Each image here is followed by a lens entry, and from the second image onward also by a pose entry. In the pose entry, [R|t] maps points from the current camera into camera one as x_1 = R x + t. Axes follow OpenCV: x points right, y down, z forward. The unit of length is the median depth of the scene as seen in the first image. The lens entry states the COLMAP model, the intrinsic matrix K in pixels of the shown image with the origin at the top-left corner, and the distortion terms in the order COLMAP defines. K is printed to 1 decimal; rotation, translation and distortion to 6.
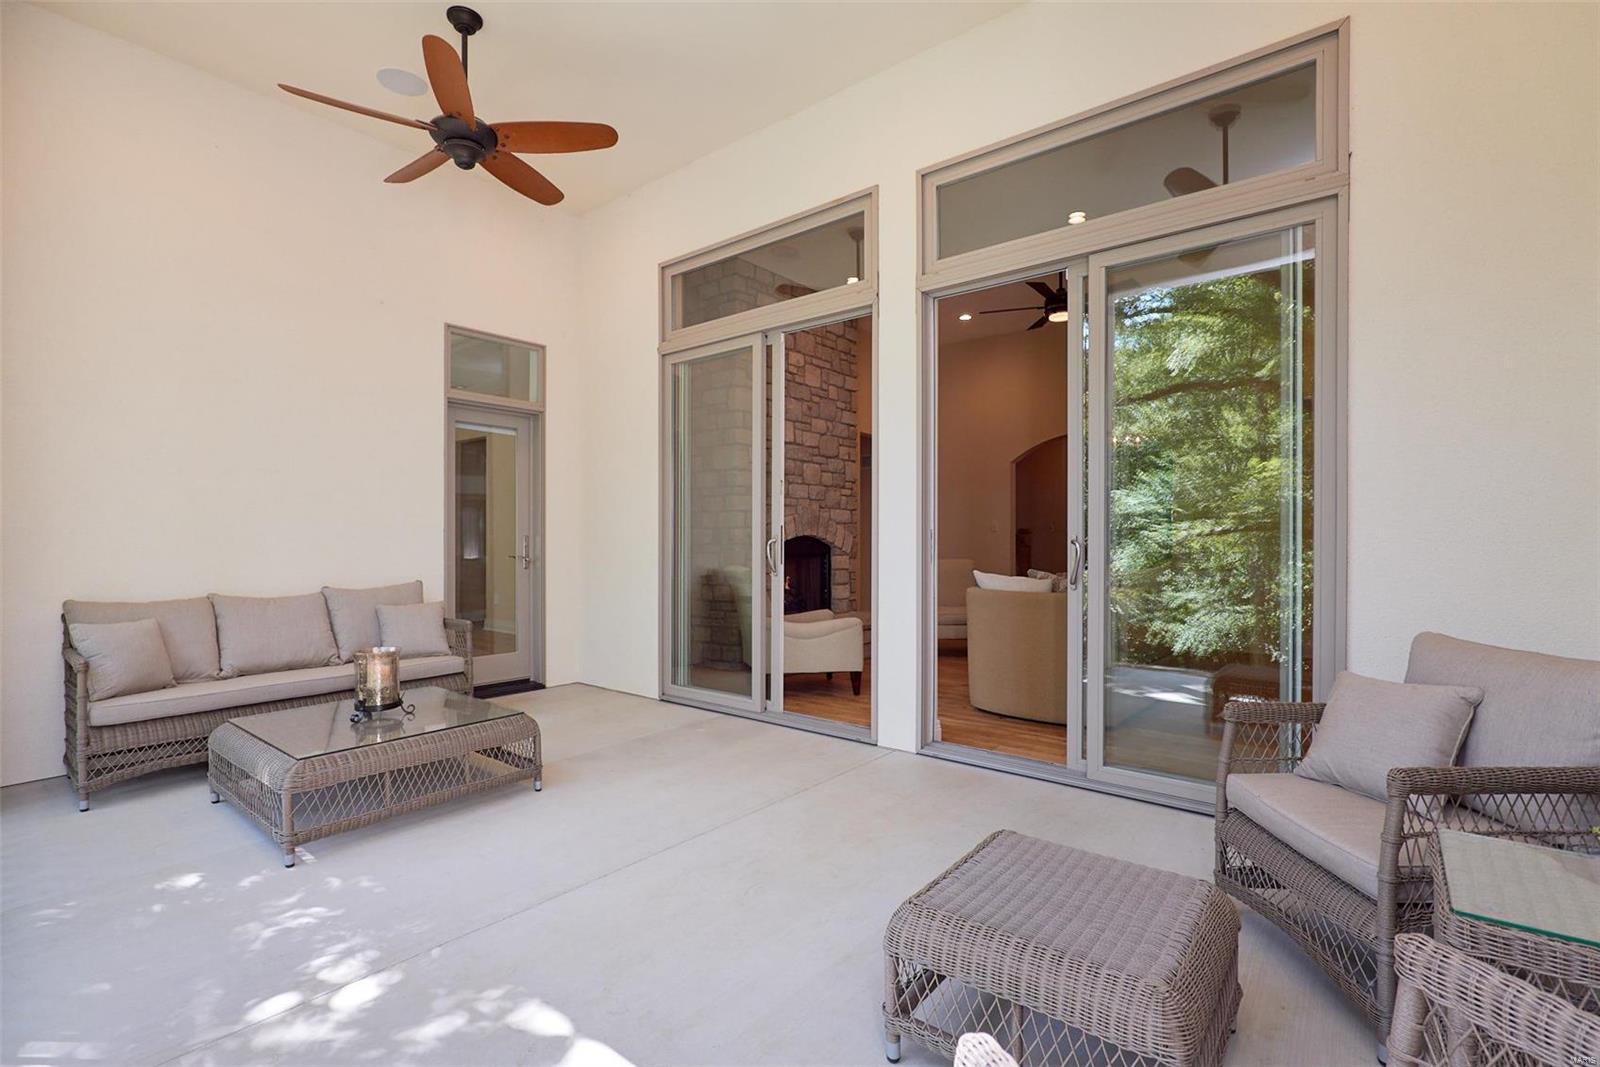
lens RADIAL K [[727.3, 0, 793.4], [0, 727.3, 539.1], [0, 0, 1]] dist [-0.013380, 0.000962]
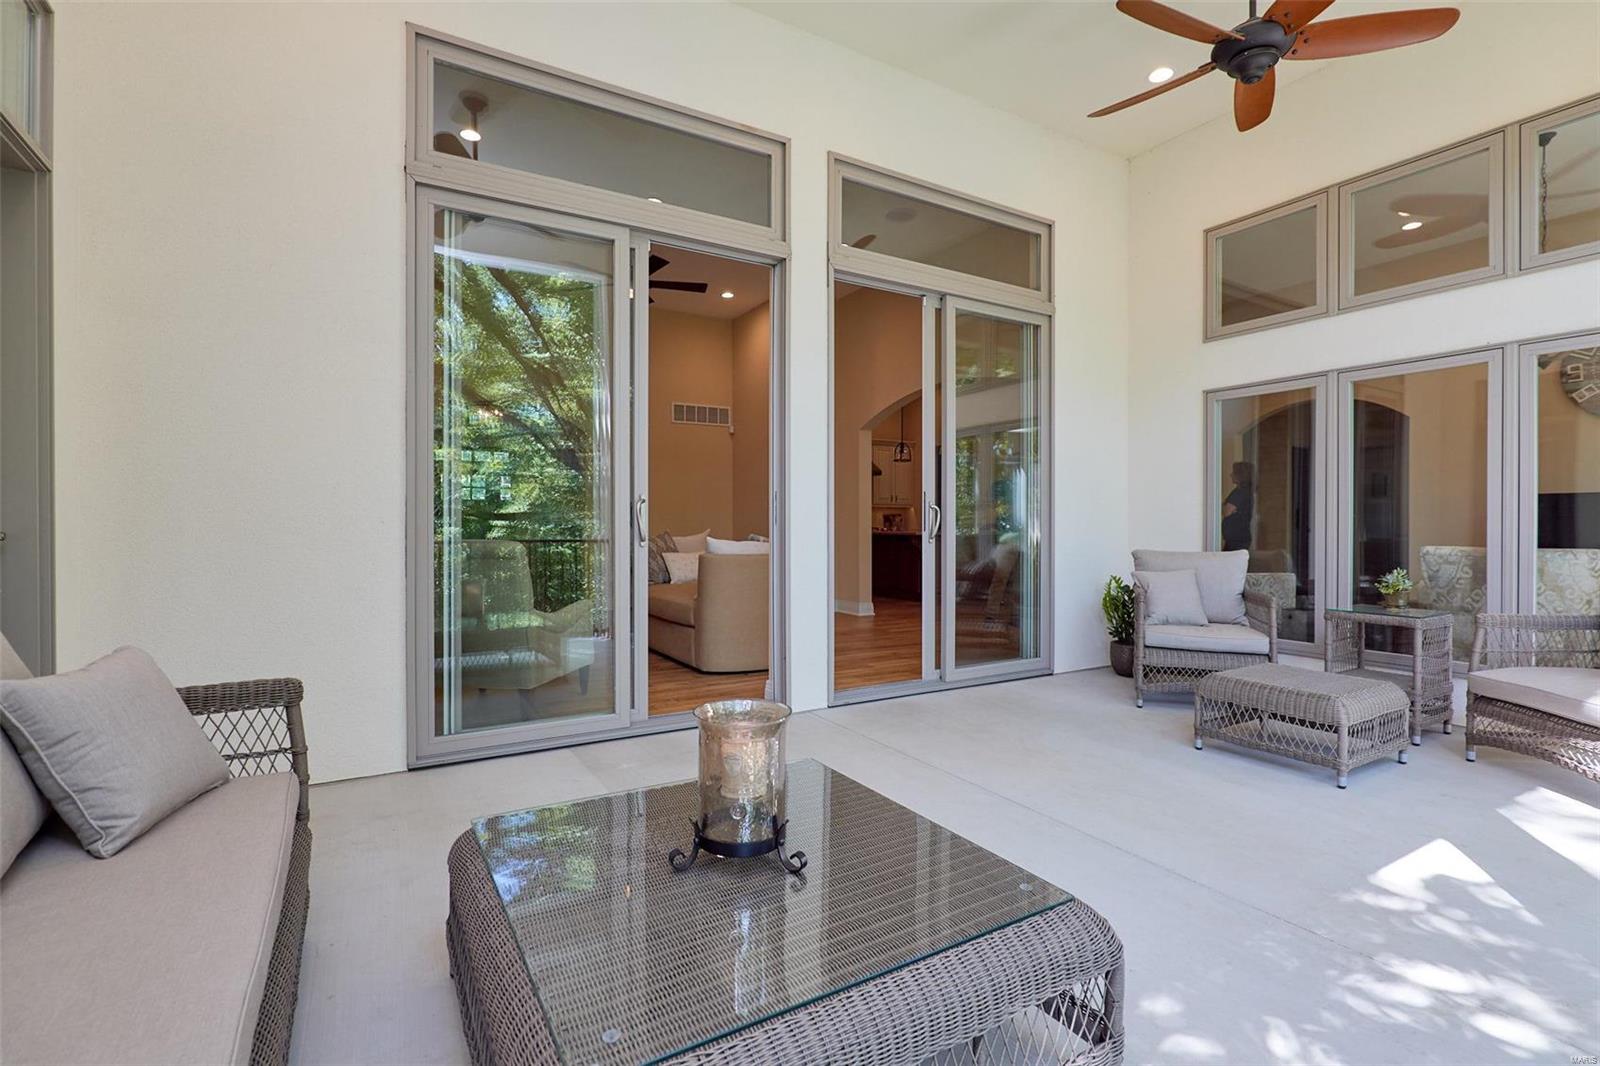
lens RADIAL K [[743.2, 0, 780.6], [0, 743.2, 514.0], [0, 0, 1]] dist [0.001000, 0.007188]
pose [[0.356791, -0.001347, 0.934183, -0.713071], [-0.011780, 0.999913, 0.005941, 0.006939], [-0.934110, -0.013124, 0.356744, 0.565347]]
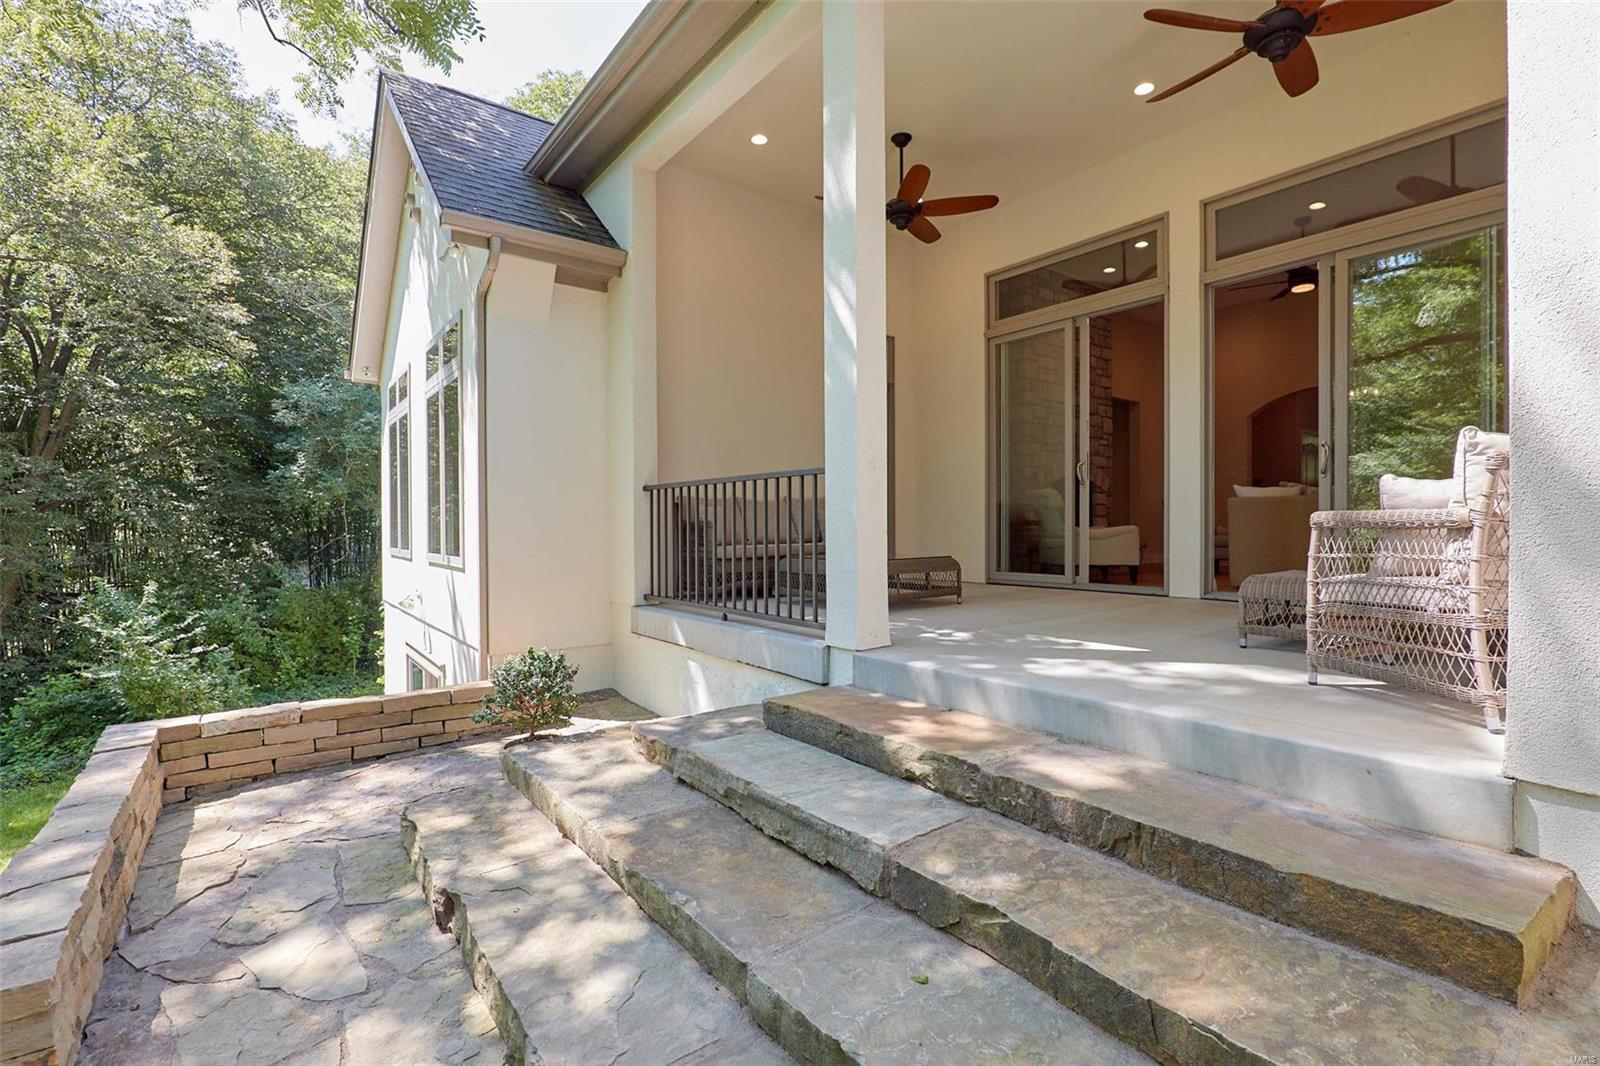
lens RADIAL K [[727.3, 0, 793.4], [0, 727.3, 538.6], [0, 0, 1]] dist [-0.013380, 0.000962]
pose [[0.970860, 0.000228, -0.239646, -0.234197], [0.003845, 0.999856, 0.016526, 0.124102], [0.239616, -0.016966, 0.970720, -0.525651]]
